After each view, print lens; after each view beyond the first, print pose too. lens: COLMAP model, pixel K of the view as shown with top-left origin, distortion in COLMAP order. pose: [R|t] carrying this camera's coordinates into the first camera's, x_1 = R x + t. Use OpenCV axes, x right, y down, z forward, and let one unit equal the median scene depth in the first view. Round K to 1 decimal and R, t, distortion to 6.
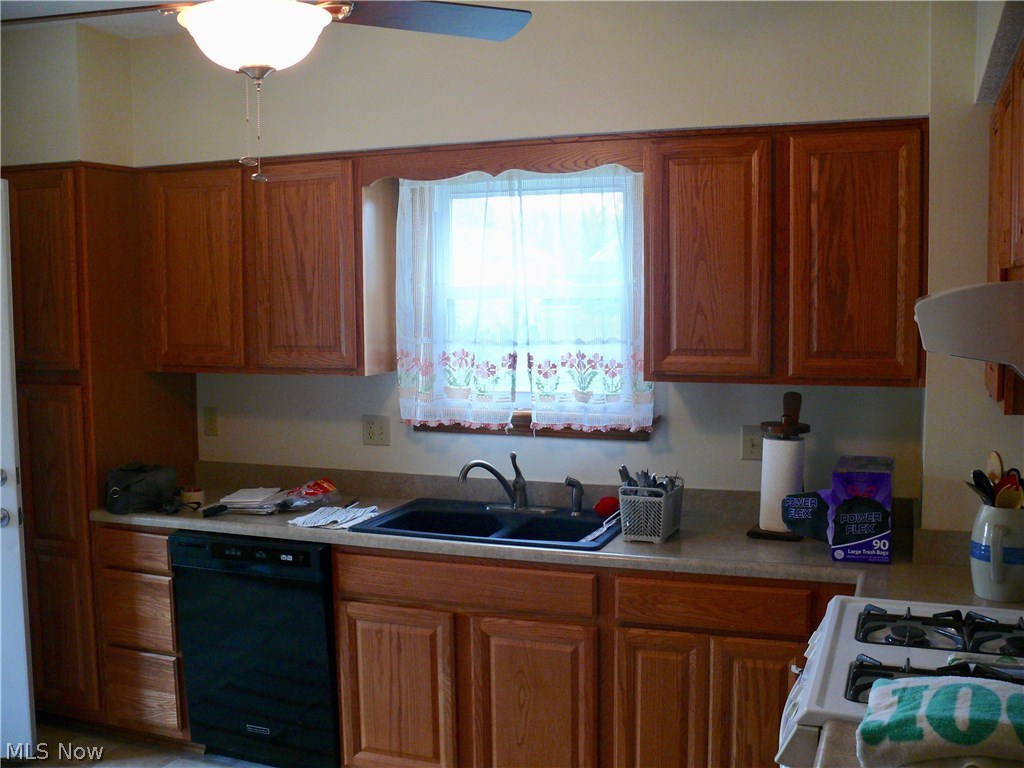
lens RADIAL K [[1066.4, 0, 512.0], [0, 1066.4, 384.0], [0, 0, 1]] dist [-0.143415, 0.026924]
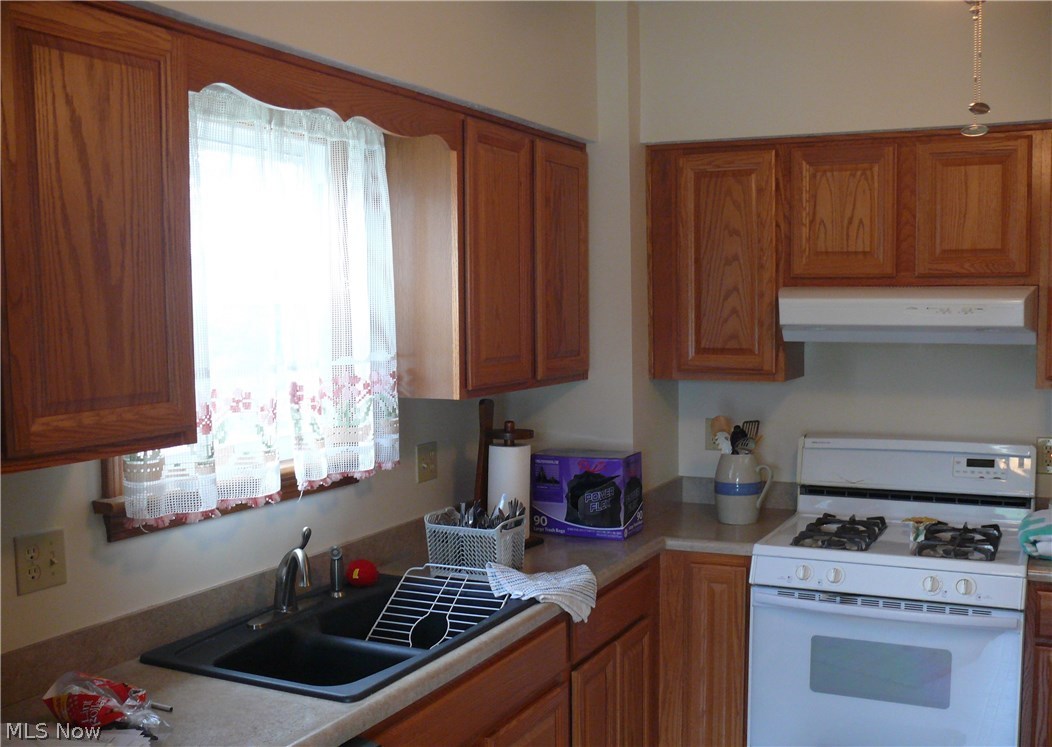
lens RADIAL K [[1100.5, 0, 526.0], [0, 1100.5, 373.5], [0, 0, 1]] dist [-0.184872, -0.015663]
pose [[0.093169, -0.052490, 0.994266, -0.674097], [0.093812, 0.994630, 0.043719, -0.051791], [-0.991221, 0.089200, 0.097593, 0.795328]]
